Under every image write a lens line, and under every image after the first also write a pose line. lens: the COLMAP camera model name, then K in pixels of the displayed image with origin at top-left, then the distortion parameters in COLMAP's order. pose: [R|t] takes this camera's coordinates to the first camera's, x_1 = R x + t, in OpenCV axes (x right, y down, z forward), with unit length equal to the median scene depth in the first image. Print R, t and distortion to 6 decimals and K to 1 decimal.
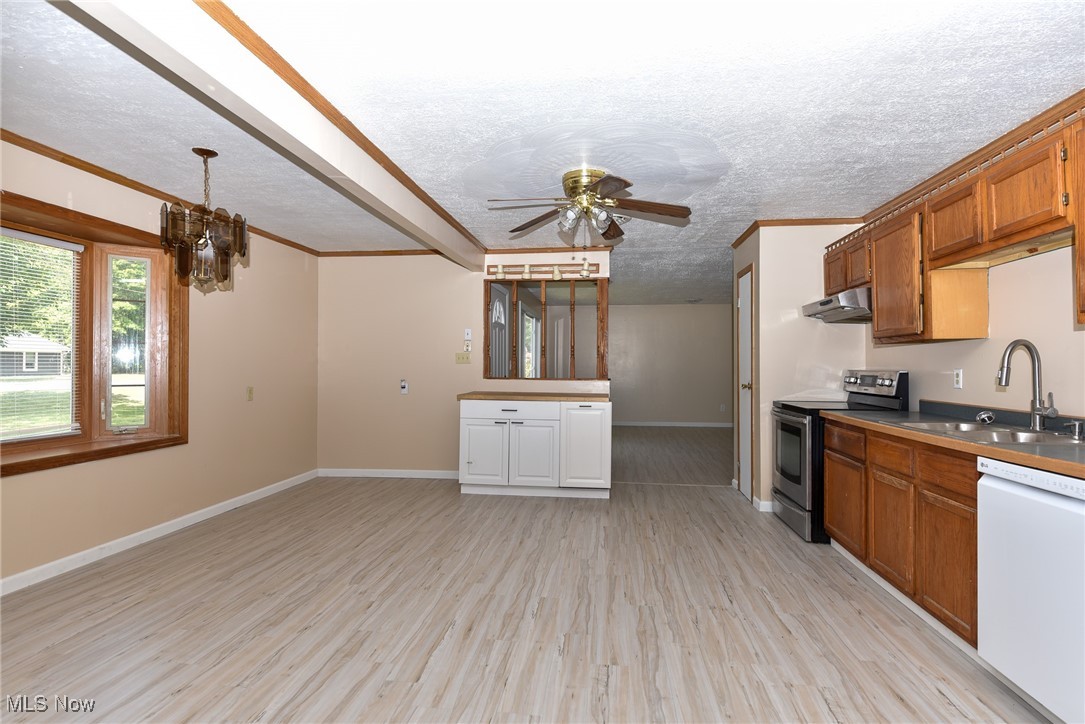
lens RADIAL K [[529.6, 0, 546.7], [0, 529.6, 362.4], [0, 0, 1]] dist [0.003639, -0.000066]
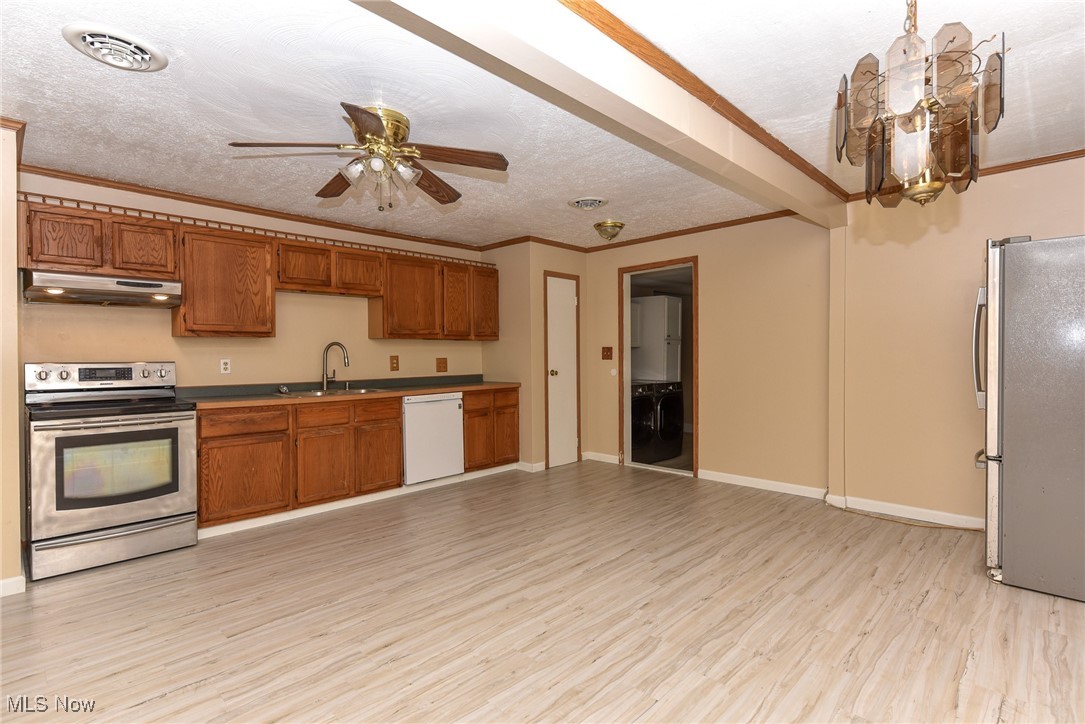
lens RADIAL K [[529.6, 0, 546.7], [0, 529.6, 362.4], [0, 0, 1]] dist [0.003639, -0.000066]
pose [[-0.801464, -0.006754, 0.598005, -0.720767], [-0.000063, 0.999937, 0.011209, 0.007991], [-0.598043, 0.008946, -0.801414, 1.771273]]
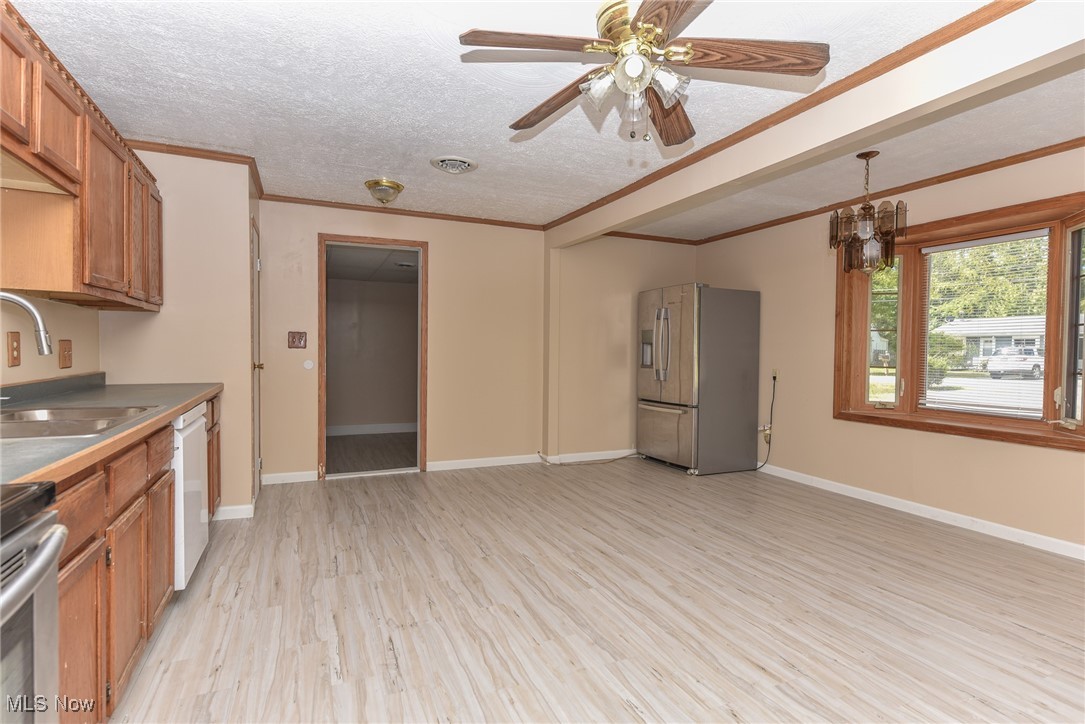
lens RADIAL K [[529.6, 0, 546.7], [0, 529.6, 362.4], [0, 0, 1]] dist [0.003639, -0.000066]
pose [[-0.852561, -0.001894, -0.522624, 0.543743], [-0.011417, 0.999822, 0.015001, 0.028045], [0.522503, 0.018756, -0.852431, 1.725126]]
